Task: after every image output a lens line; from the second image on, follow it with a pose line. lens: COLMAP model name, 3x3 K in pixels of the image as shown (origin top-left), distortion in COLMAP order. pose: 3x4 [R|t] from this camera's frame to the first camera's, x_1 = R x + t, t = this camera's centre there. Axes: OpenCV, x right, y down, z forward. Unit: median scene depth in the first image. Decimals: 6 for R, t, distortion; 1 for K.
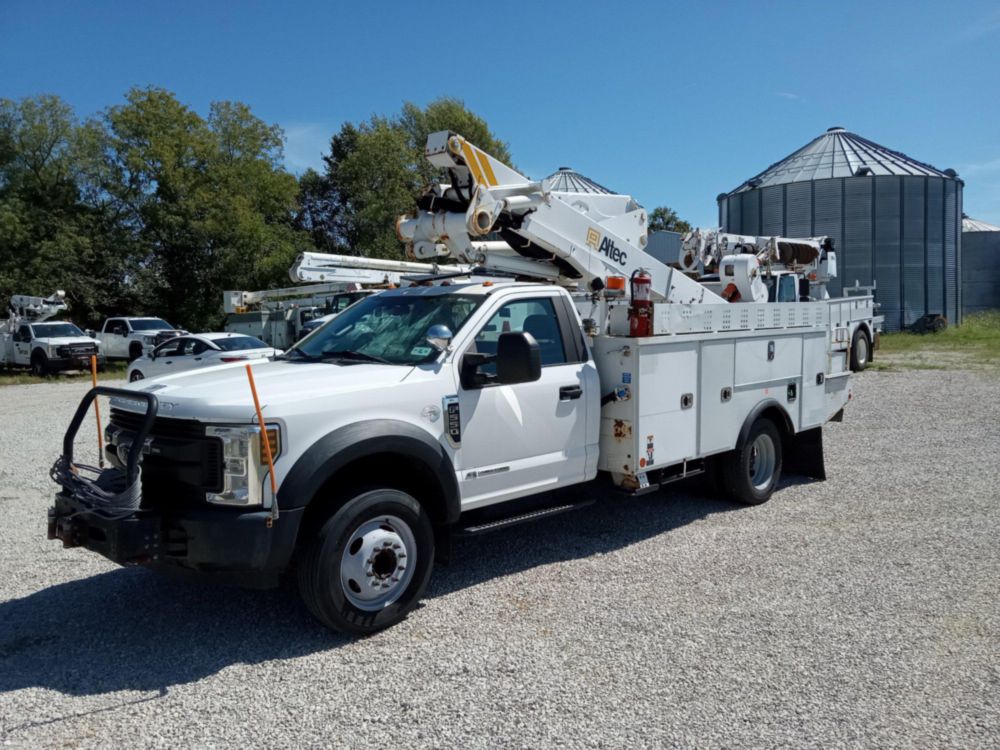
lens RADIAL K [[831.4, 0, 500.9], [0, 831.4, 386.9], [0, 0, 1]] dist [0.079314, -0.148553]
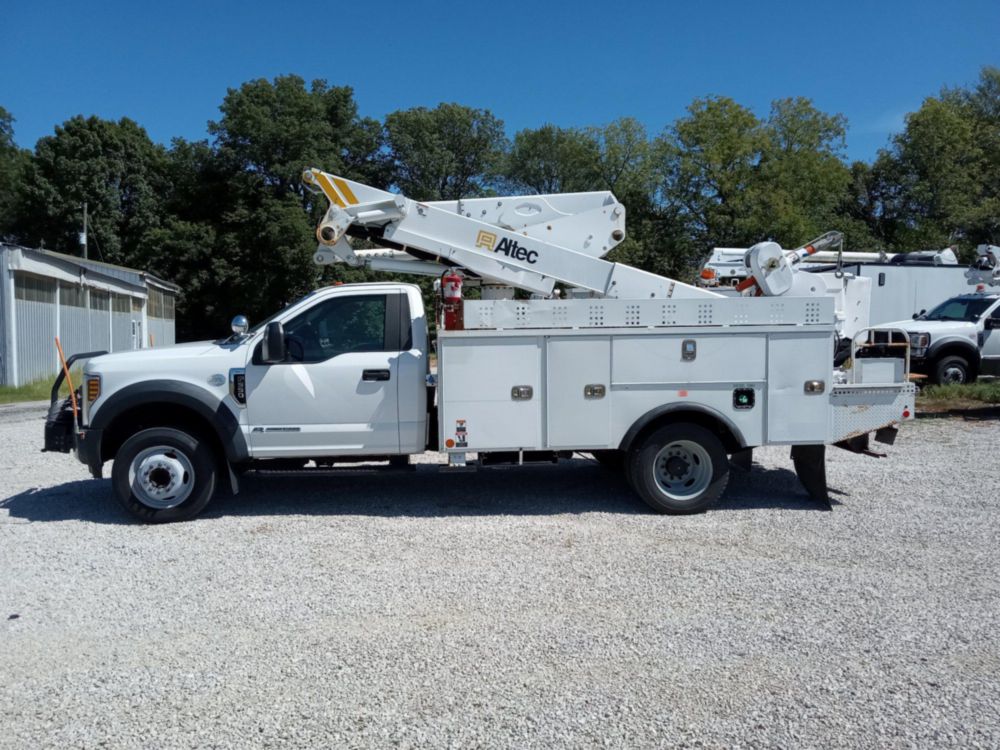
lens RADIAL K [[831.4, 0, 500.9], [0, 831.4, 386.9], [0, 0, 1]] dist [0.079314, -0.148553]
pose [[0.752086, 0.065839, -0.655768, 0.879175], [-0.061620, 0.997664, 0.029495, -0.019611], [0.656178, 0.018226, 0.754386, 0.194713]]
